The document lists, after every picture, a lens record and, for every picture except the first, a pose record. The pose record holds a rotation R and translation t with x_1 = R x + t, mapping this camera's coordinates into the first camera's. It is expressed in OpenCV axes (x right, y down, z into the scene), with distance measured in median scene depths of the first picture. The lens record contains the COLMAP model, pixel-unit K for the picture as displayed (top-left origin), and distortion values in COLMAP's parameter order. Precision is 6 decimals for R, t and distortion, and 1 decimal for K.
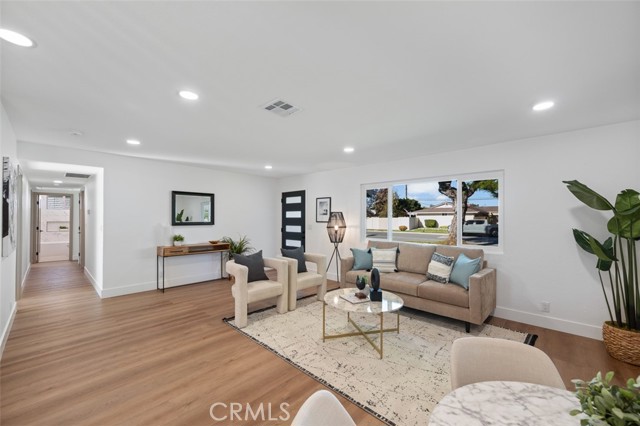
lens RADIAL K [[253.9, 0, 319.9], [0, 253.9, 215.9], [0, 0, 1]] dist [-0.001127, 0.000240]
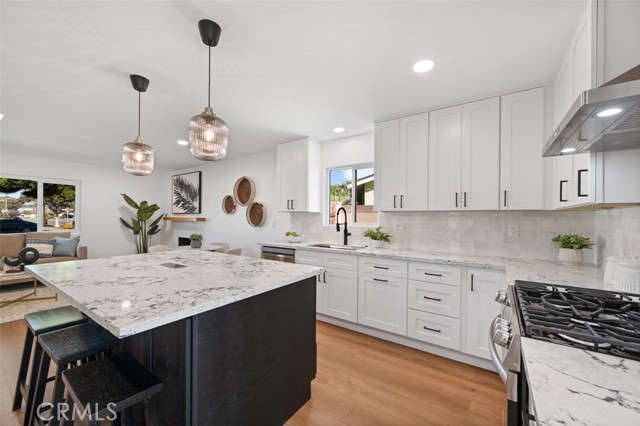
lens RADIAL K [[253.9, 0, 319.1], [0, 253.9, 215.7], [0, 0, 1]] dist [-0.001127, 0.000240]
pose [[-0.140709, -0.000056, 0.990051, -0.741824], [-0.017644, 0.999841, -0.002452, 0.008913], [-0.989894, -0.017814, -0.140688, -0.174188]]
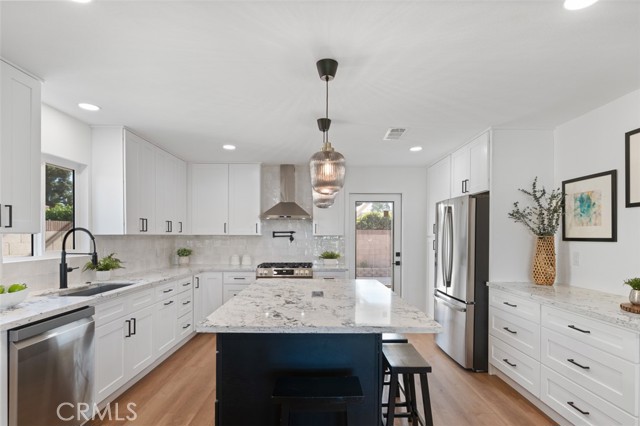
lens RADIAL K [[339.9, 0, 323.1], [0, 339.9, 237.6], [0, 0, 1]] dist [-0.003323, 0.002125]
pose [[-0.717060, -0.004376, -0.696997, 0.021056], [-0.001646, 0.999988, -0.004586, 0.002894], [0.697009, -0.002141, -0.717059, 0.364428]]
